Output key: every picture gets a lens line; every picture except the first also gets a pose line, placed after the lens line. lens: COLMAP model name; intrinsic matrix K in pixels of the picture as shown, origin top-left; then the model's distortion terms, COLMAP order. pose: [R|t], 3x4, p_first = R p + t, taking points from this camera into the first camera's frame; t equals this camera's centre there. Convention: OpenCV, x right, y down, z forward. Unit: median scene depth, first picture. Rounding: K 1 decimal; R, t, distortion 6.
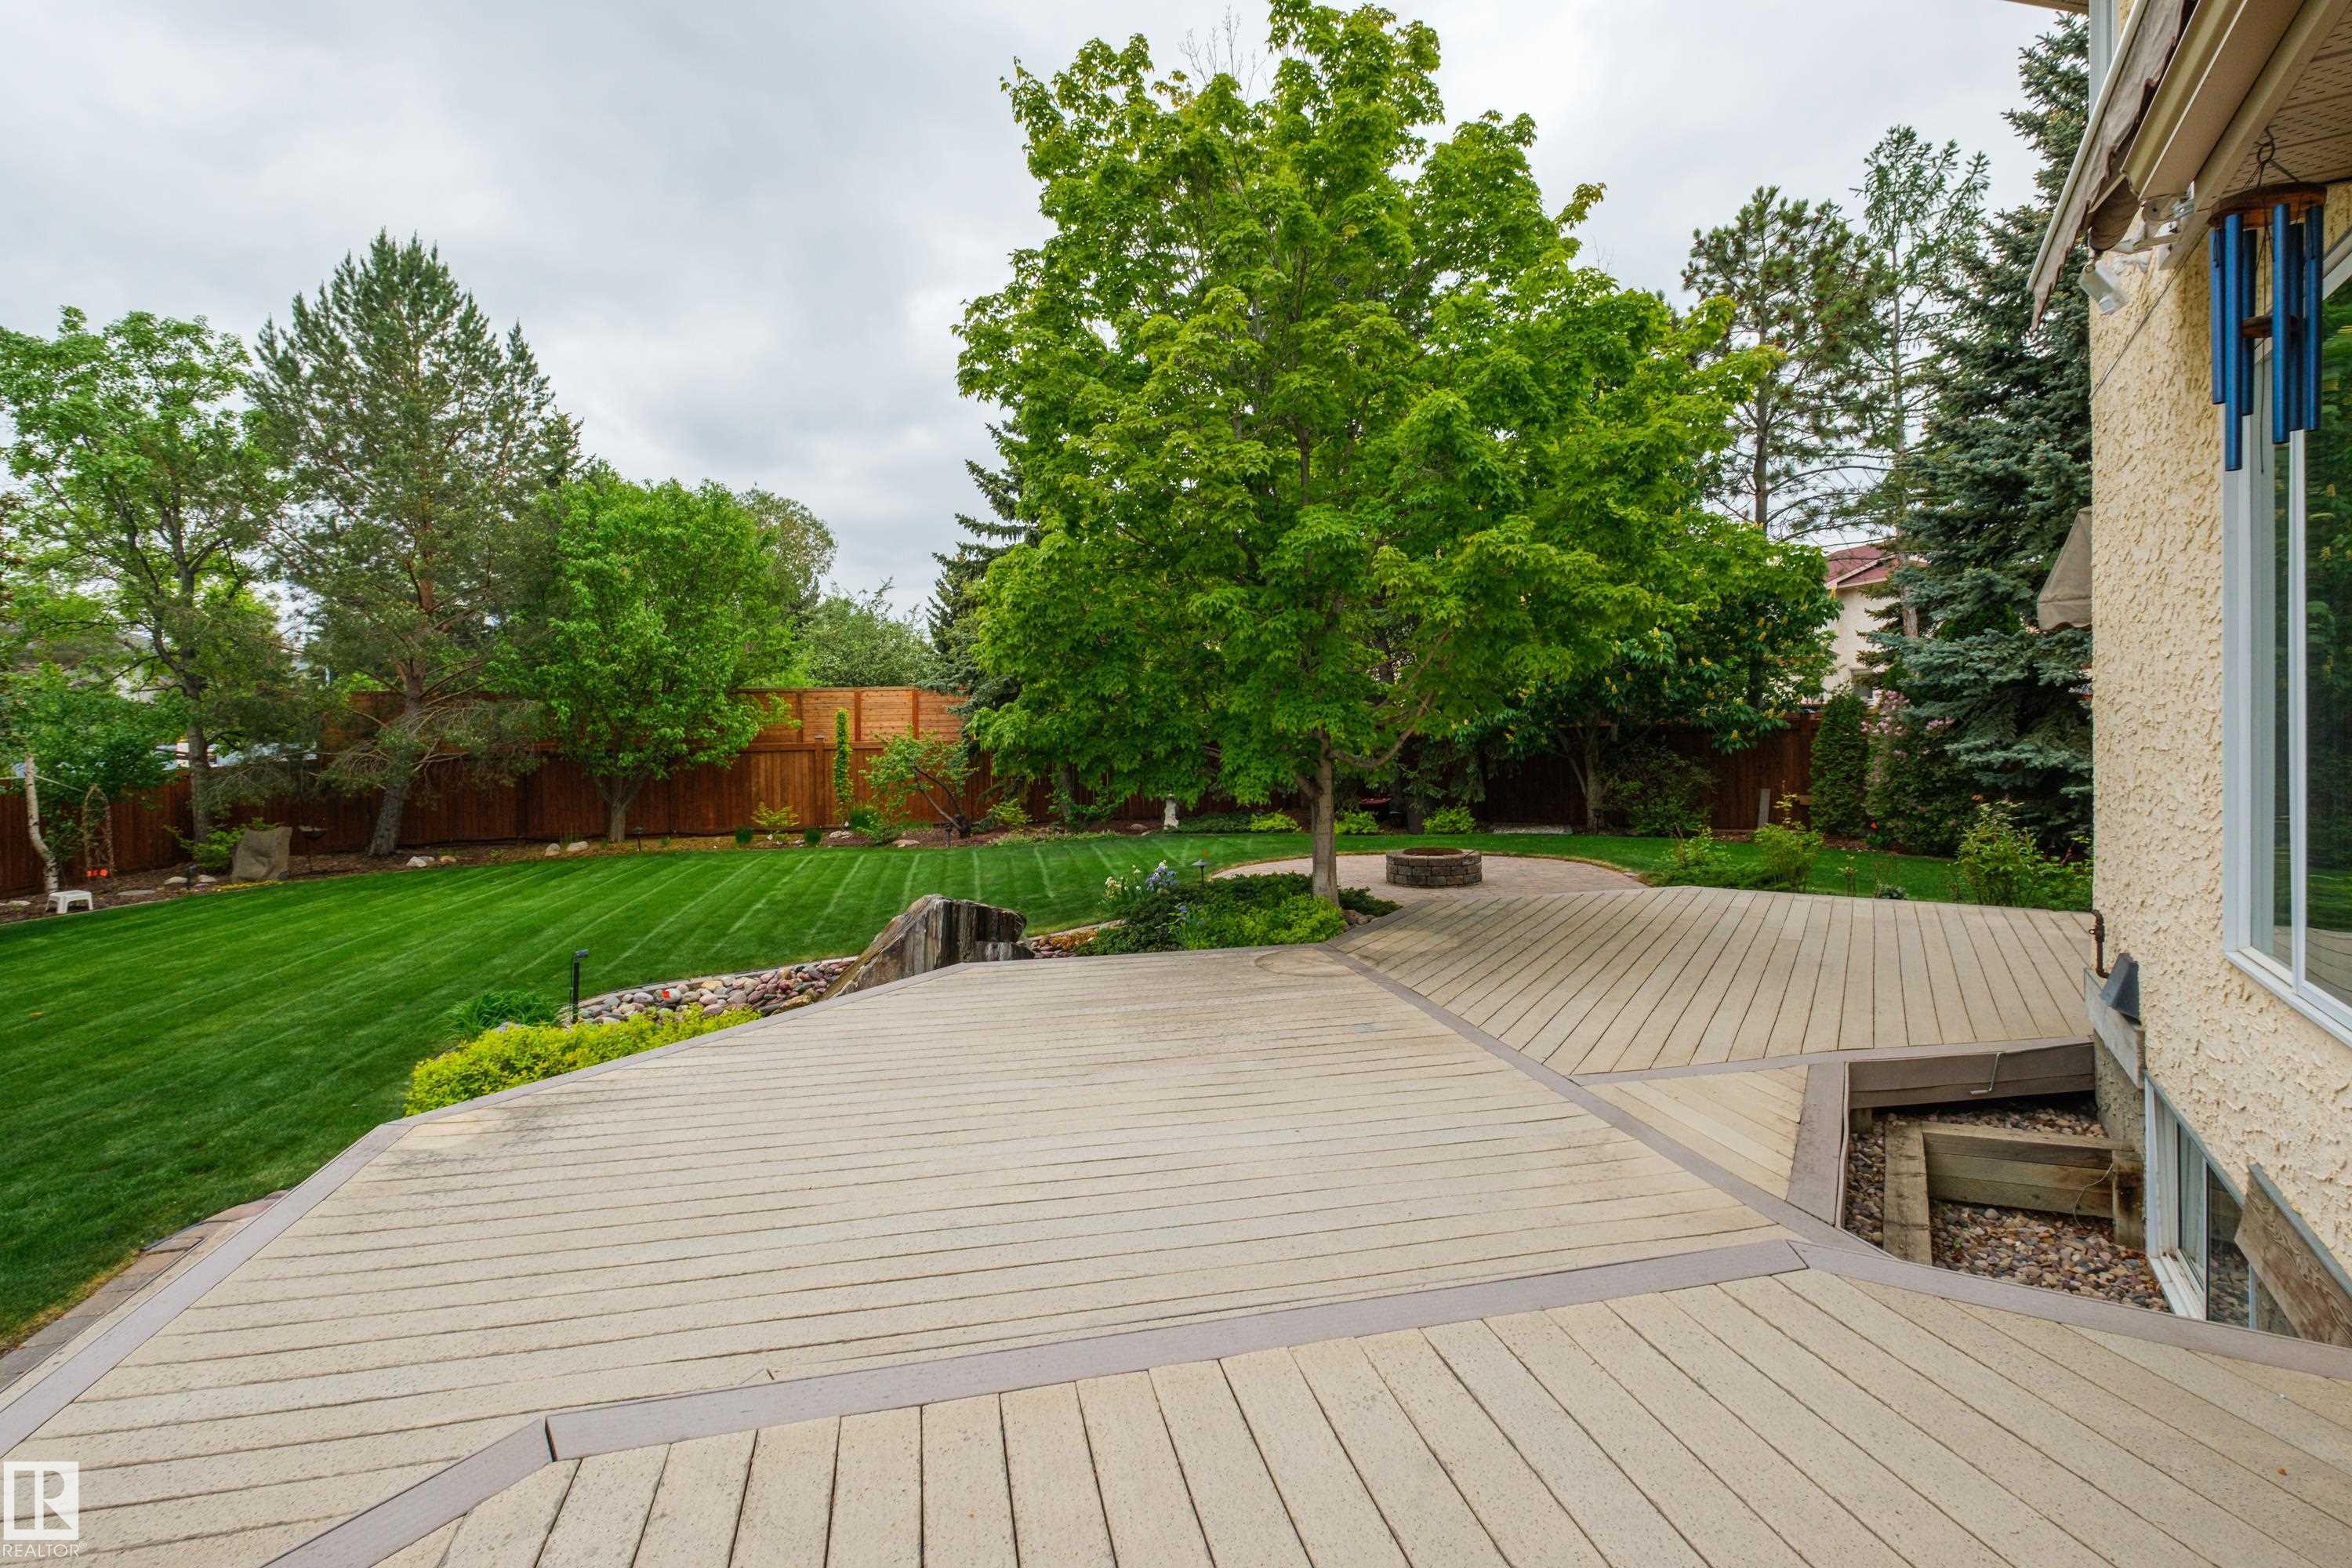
lens RADIAL K [[1019.8, 0, 1165.7], [0, 1019.8, 772.0], [0, 0, 1]] dist [0.016897, -0.009595]
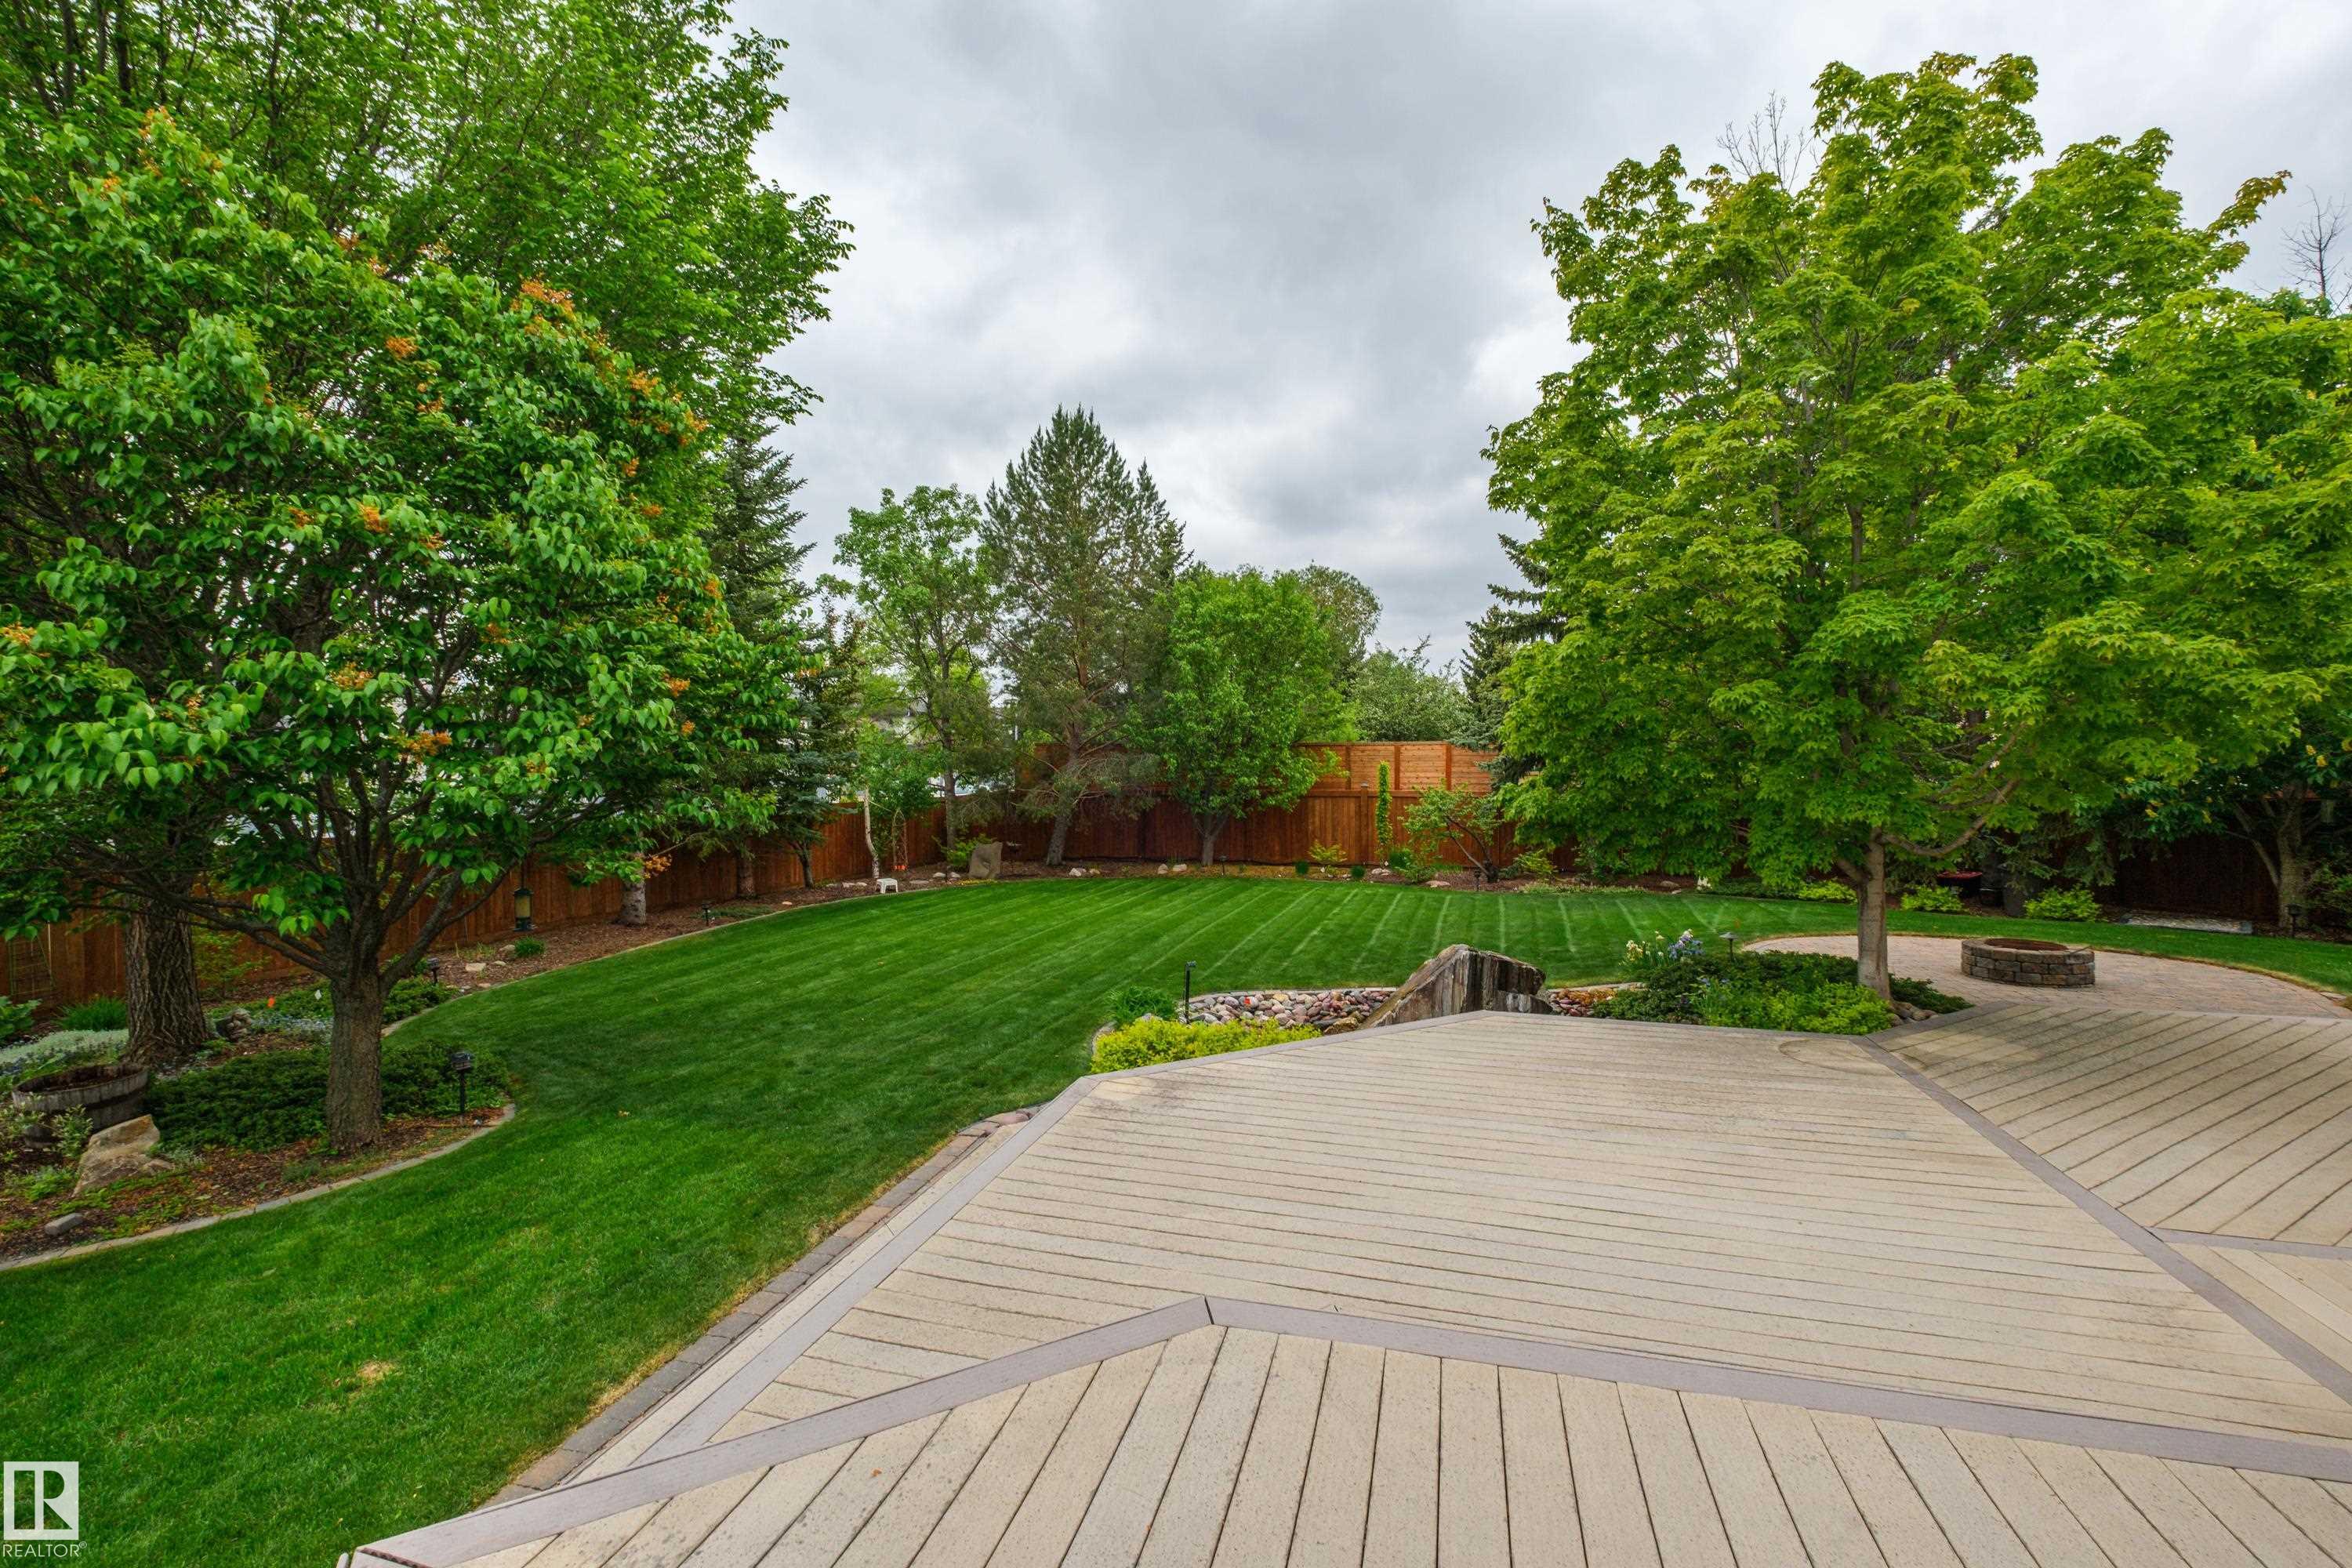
lens RADIAL K [[1021.6, 0, 1171.0], [0, 1021.6, 783.5], [0, 0, 1]] dist [0.003596, -0.004317]
pose [[0.874136, 0.017427, -0.485368, 0.042707], [-0.010528, 0.999801, 0.016936, -0.077944], [0.485567, -0.009695, 0.874146, -0.162898]]
